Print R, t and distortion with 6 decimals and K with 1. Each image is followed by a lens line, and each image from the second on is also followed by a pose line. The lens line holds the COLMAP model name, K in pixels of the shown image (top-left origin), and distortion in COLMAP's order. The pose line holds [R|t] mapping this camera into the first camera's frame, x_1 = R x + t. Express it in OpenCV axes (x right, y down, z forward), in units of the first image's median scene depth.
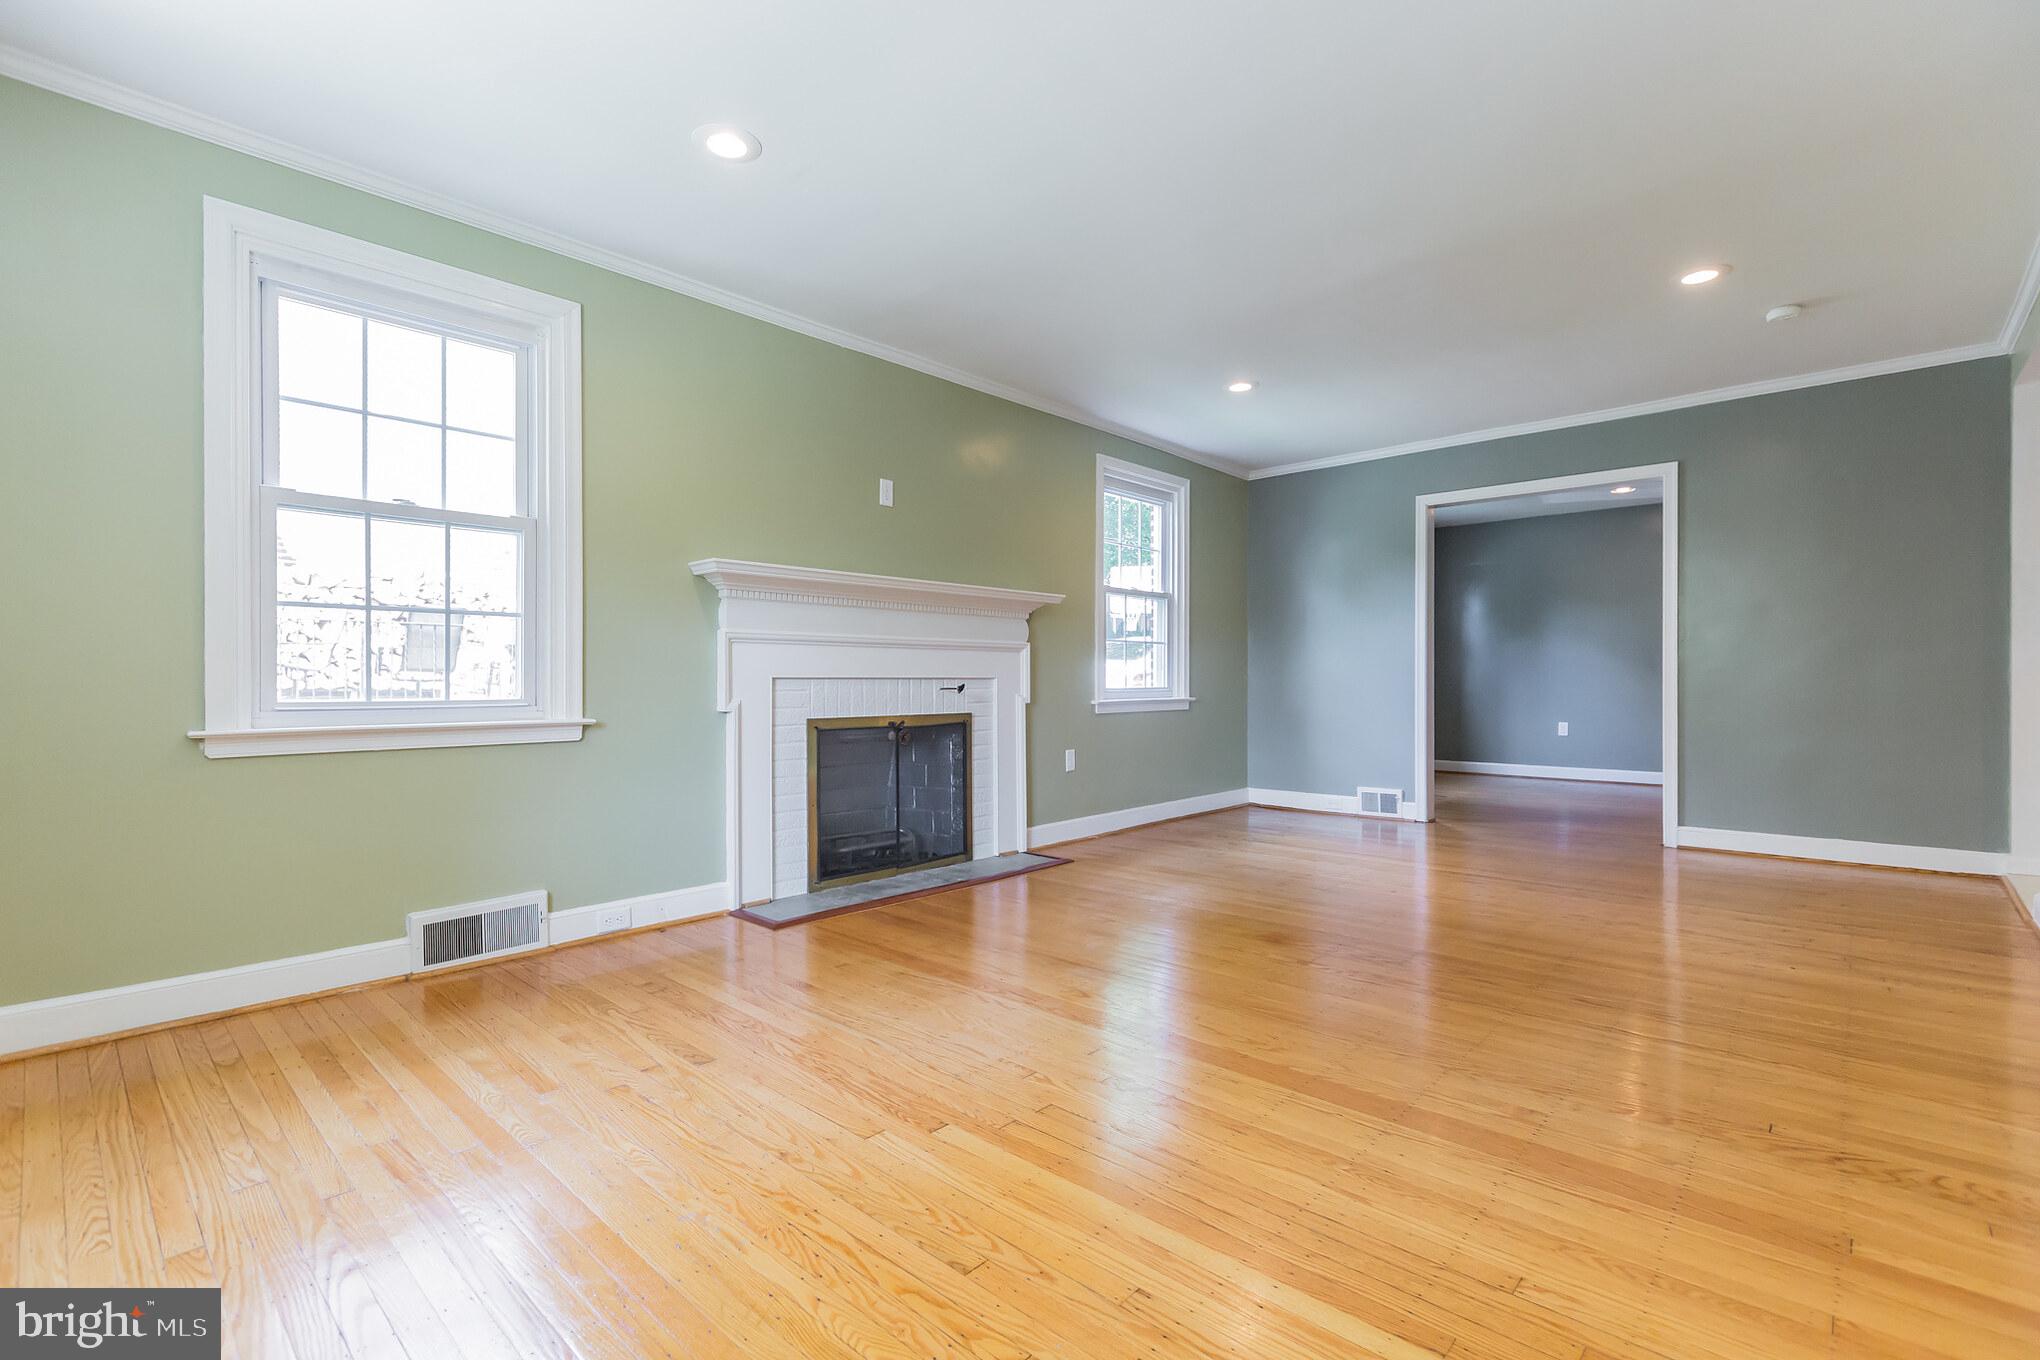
lens RADIAL K [[917.2, 0, 1022.8], [0, 917.2, 676.8], [0, 0, 1]] dist [0.002255, -0.000985]
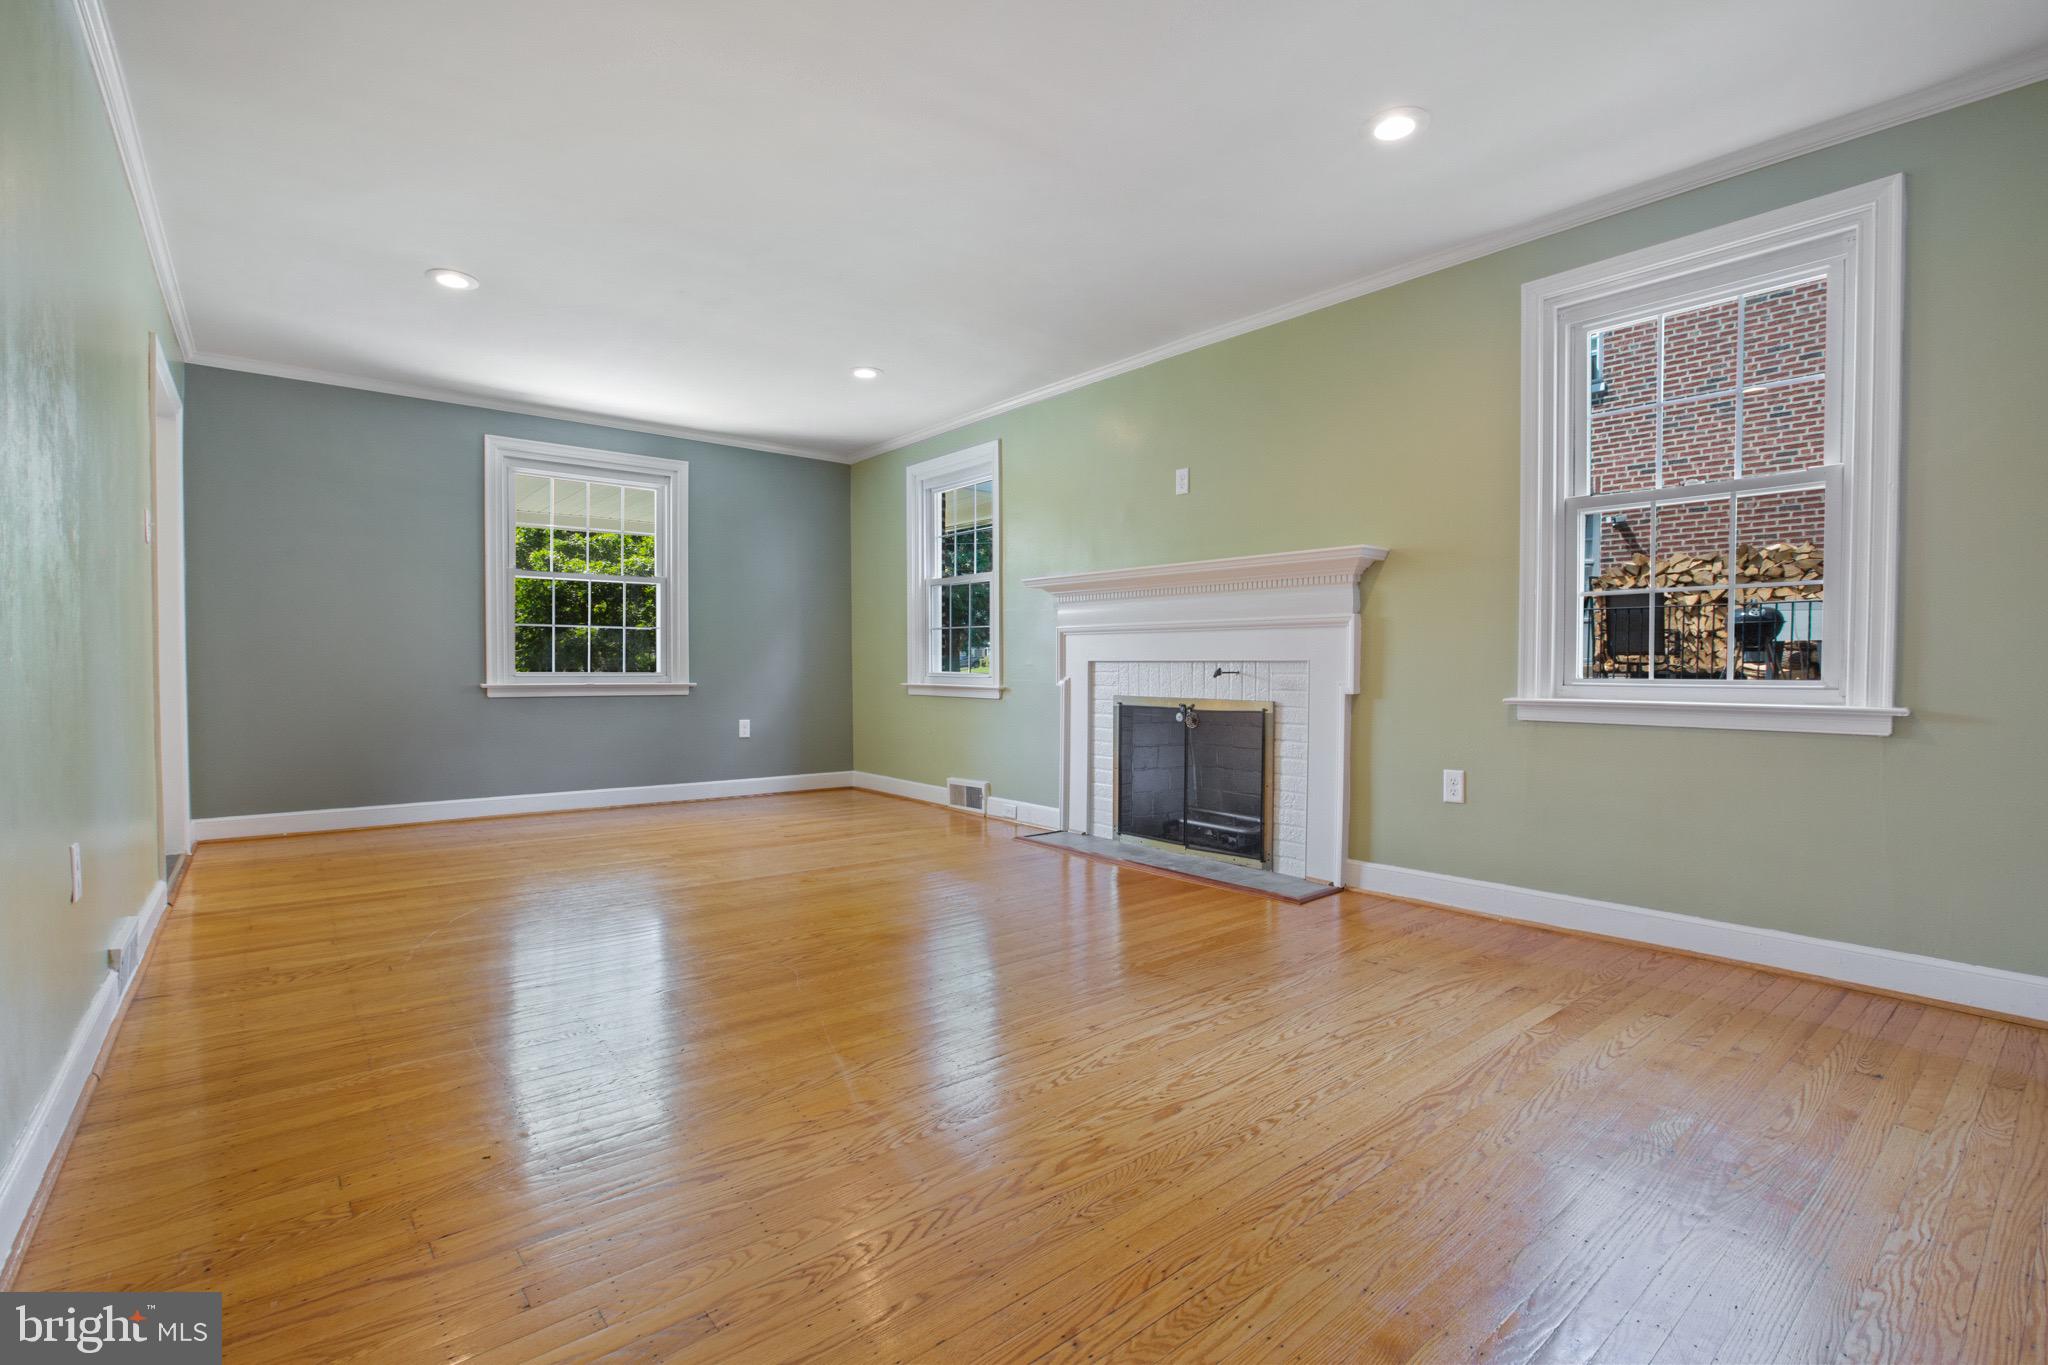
lens RADIAL K [[929.8, 0, 1009.1], [0, 929.8, 685.7], [0, 0, 1]] dist [0.004129, 0.001189]
pose [[-0.122903, 0.030101, -0.991962, 0.920776], [0.007867, 0.999538, 0.029356, -0.003701], [0.992388, -0.004196, -0.123083, 0.935854]]
